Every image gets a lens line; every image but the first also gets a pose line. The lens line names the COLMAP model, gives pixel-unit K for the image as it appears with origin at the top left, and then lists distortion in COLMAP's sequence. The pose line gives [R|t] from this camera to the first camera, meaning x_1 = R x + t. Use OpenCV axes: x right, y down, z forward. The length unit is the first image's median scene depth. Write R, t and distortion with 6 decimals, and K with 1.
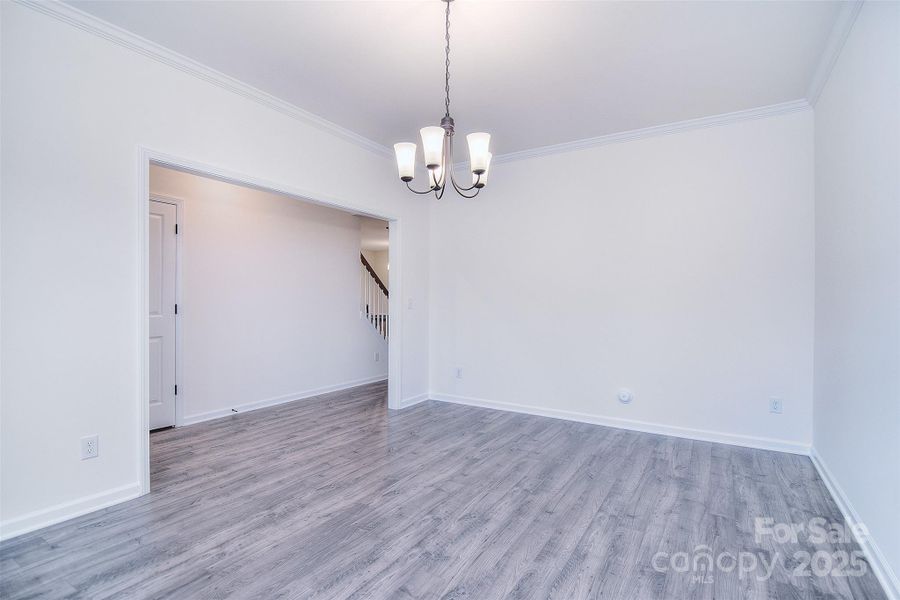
lens RADIAL K [[433.1, 0, 451.8], [0, 433.1, 300.1], [0, 0, 1]] dist [-0.006829, -0.008122]
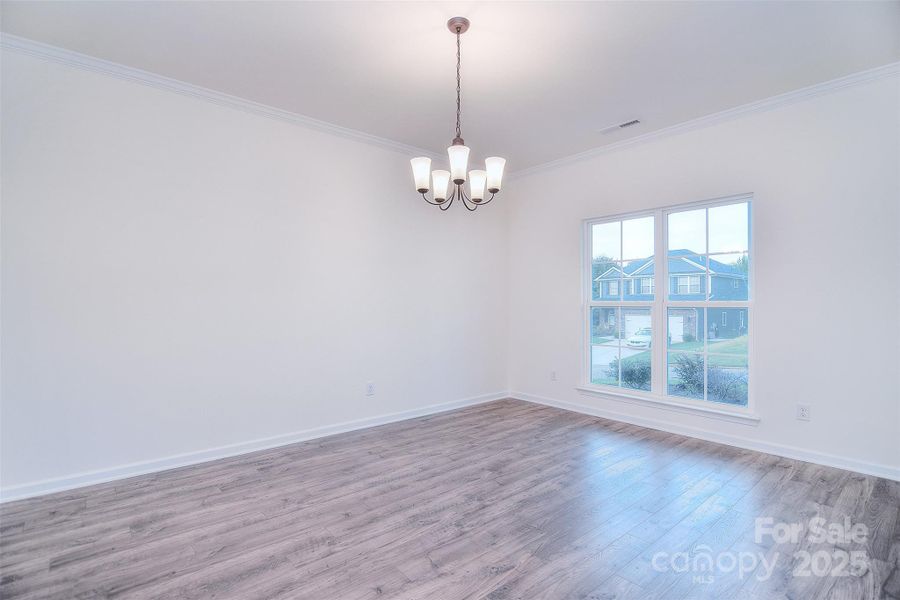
lens RADIAL K [[433.1, 0, 451.8], [0, 433.1, 300.1], [0, 0, 1]] dist [-0.006829, -0.008122]
pose [[-0.954032, -0.002954, 0.299689, -0.307265], [-0.005412, 0.999958, -0.007372, 0.003560], [-0.299655, -0.008655, -0.954008, 1.922026]]
